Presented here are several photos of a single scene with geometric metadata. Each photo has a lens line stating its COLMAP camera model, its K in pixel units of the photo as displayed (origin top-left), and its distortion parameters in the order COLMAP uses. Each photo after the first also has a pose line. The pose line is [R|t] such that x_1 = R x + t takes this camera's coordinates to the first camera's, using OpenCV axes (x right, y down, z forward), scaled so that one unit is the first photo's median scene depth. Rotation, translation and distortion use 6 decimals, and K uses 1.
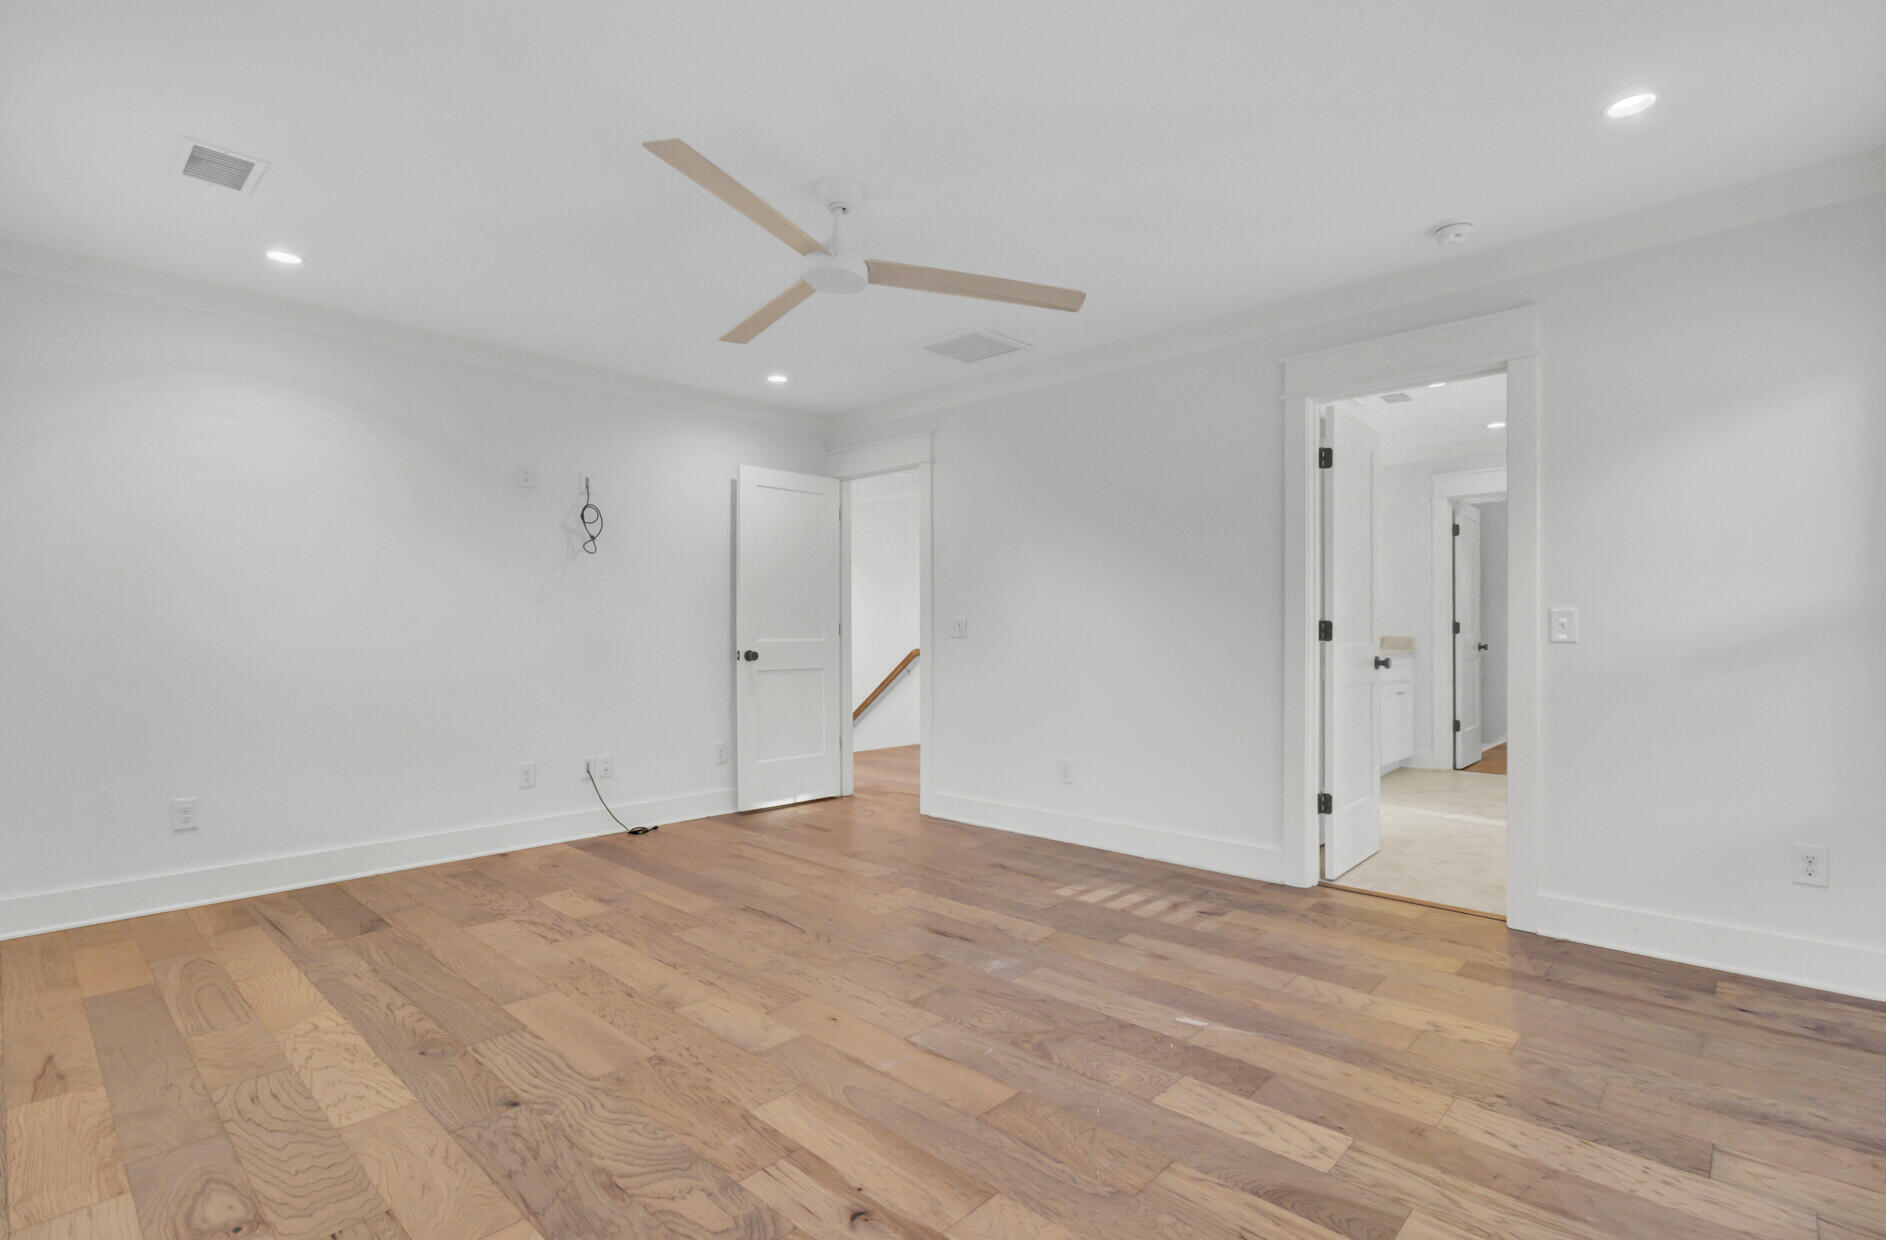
lens RADIAL K [[867.5, 0, 959.4], [0, 867.5, 601.8], [0, 0, 1]] dist [-0.000507, -0.000335]
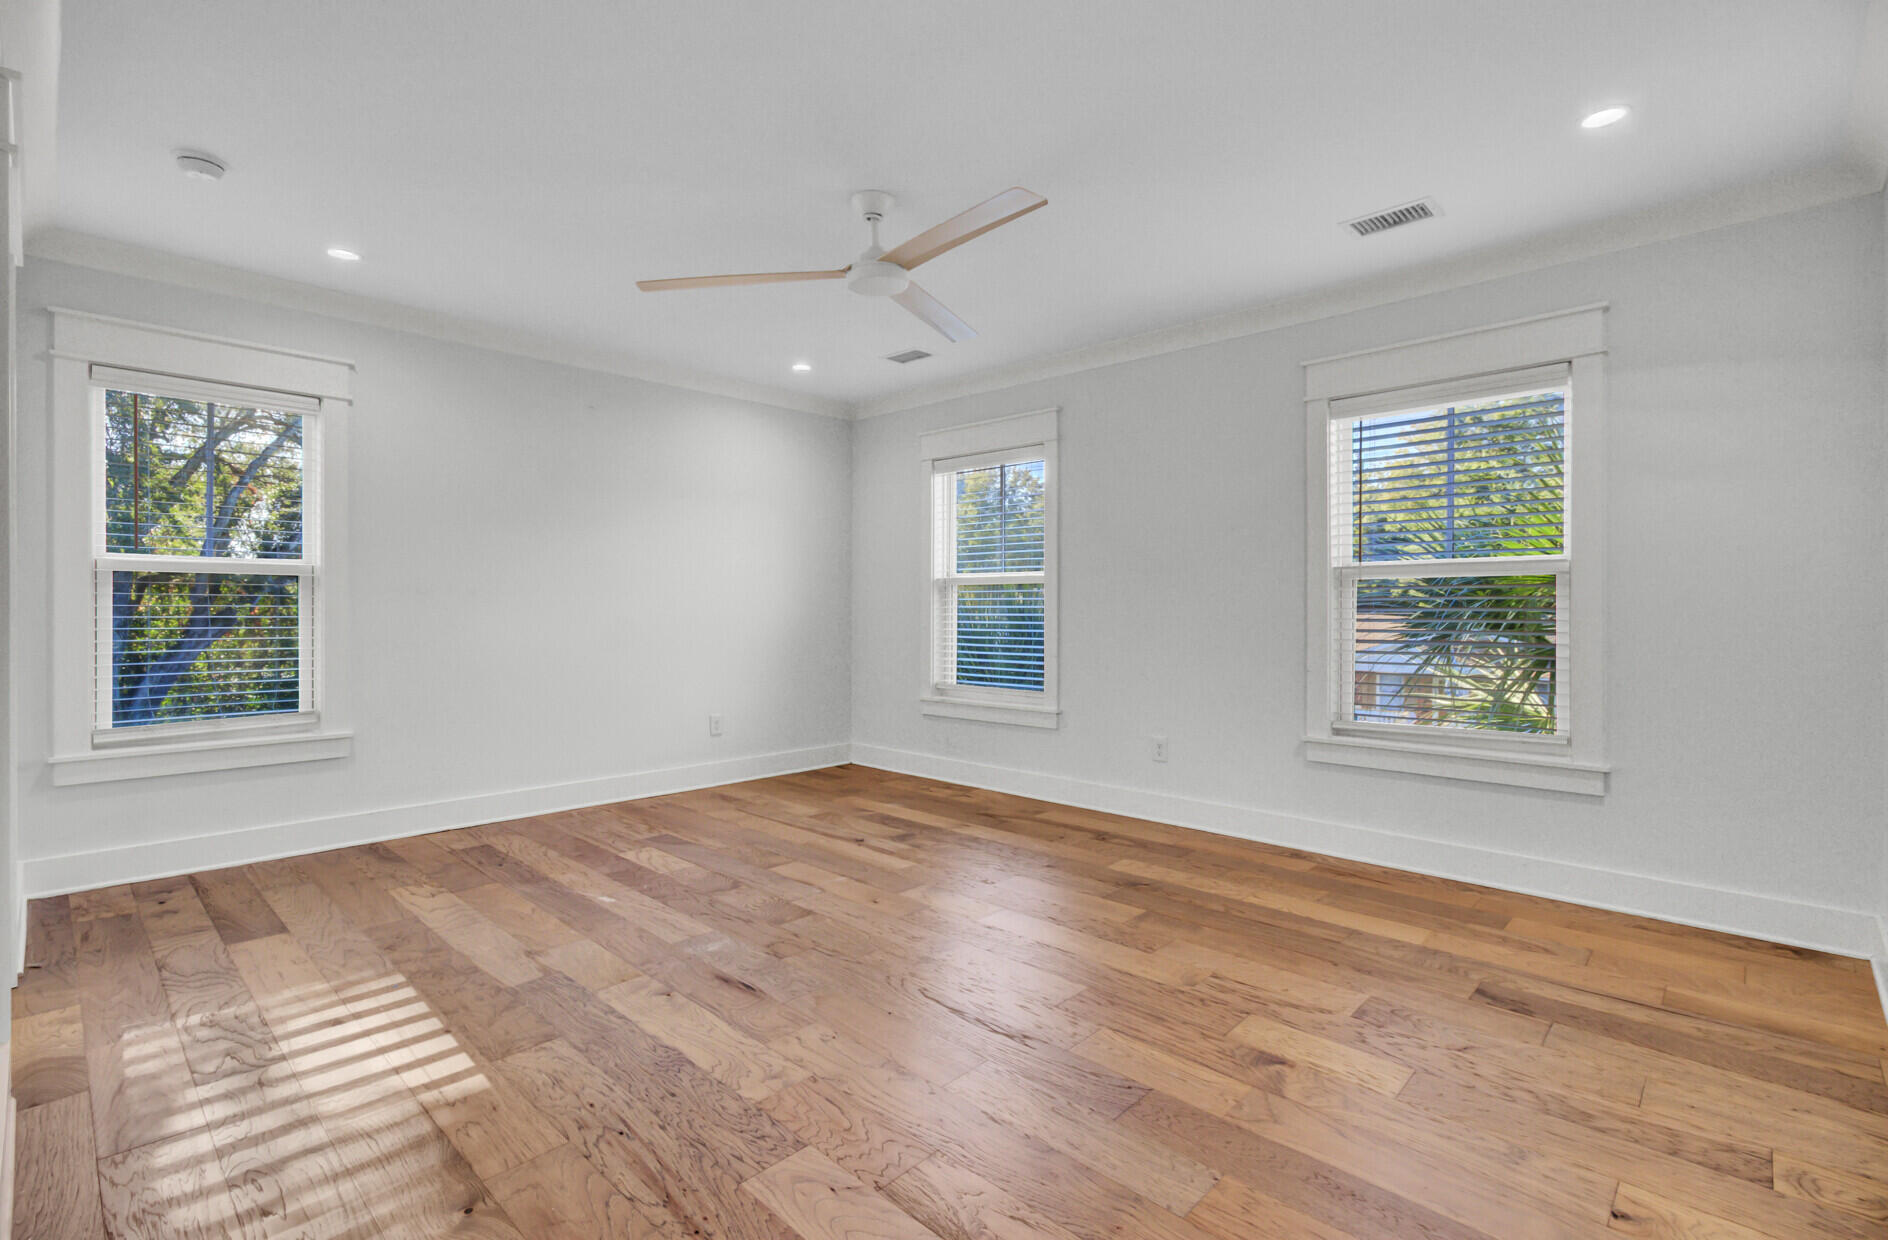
lens RADIAL K [[868.4, 0, 960.5], [0, 868.4, 601.8], [0, 0, 1]] dist [-0.000507, -0.000335]
pose [[-0.999851, -0.001120, 0.017198, -0.257110], [-0.001712, 0.999406, -0.034421, 0.064812], [-0.017149, -0.034446, -0.999259, 2.030390]]
